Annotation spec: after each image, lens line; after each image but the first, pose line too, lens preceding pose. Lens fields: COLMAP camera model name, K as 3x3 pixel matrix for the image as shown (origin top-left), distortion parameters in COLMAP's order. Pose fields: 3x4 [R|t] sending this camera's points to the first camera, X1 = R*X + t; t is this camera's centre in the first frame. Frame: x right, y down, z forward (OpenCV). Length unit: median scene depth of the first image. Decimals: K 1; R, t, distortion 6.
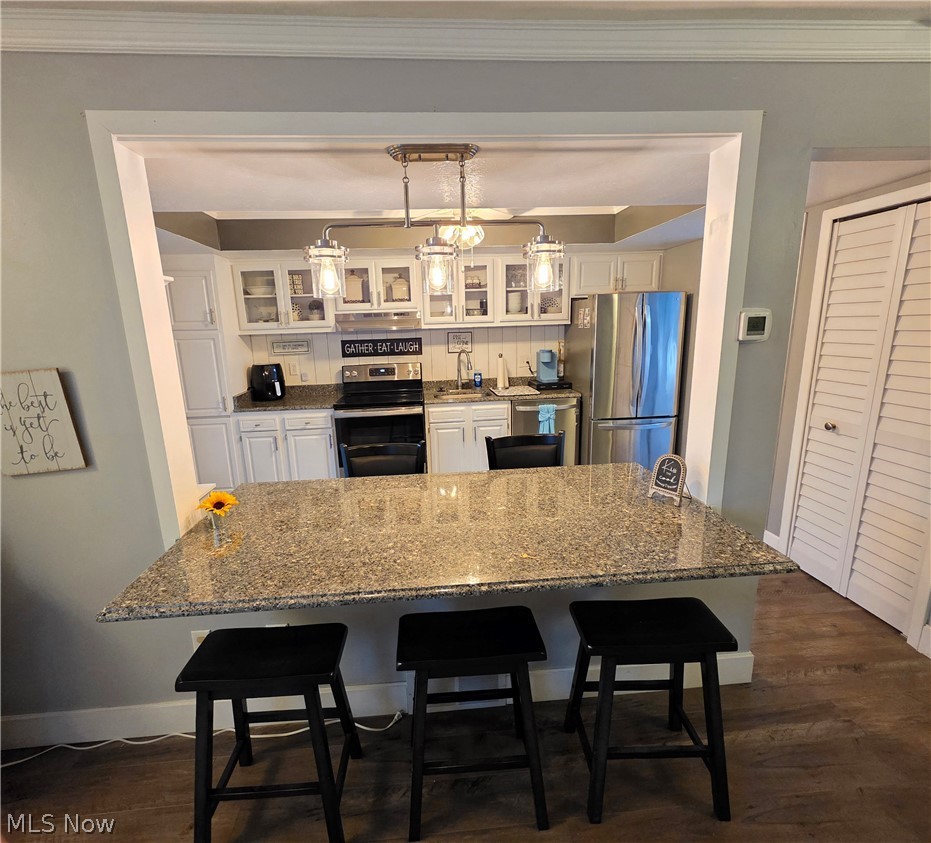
lens RADIAL K [[452.4, 0, 452.3], [0, 452.4, 416.2], [0, 0, 1]] dist [0.001499, 0.000064]
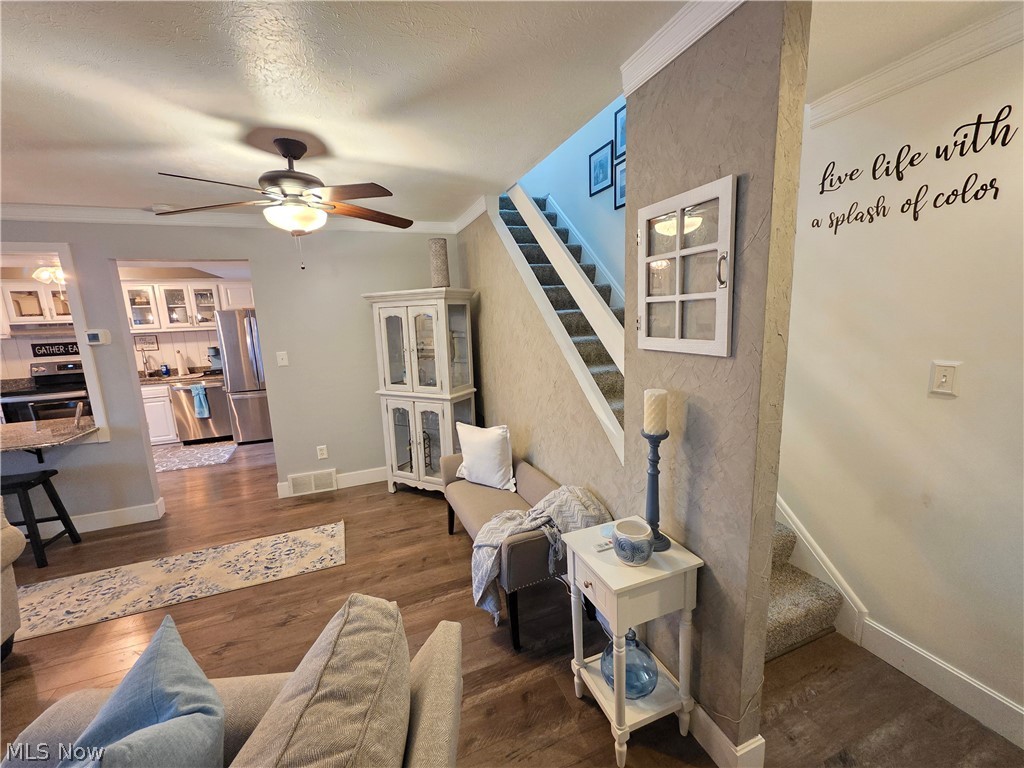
lens RADIAL K [[409.8, 0, 506.6], [0, 409.8, 383.0], [0, 0, 1]] dist [0.001898, 0.000822]
pose [[0.957939, -0.052132, 0.282196, 0.726665], [0.065484, 0.997127, -0.038085, 0.078188], [-0.279399, 0.054962, 0.958601, -0.508573]]
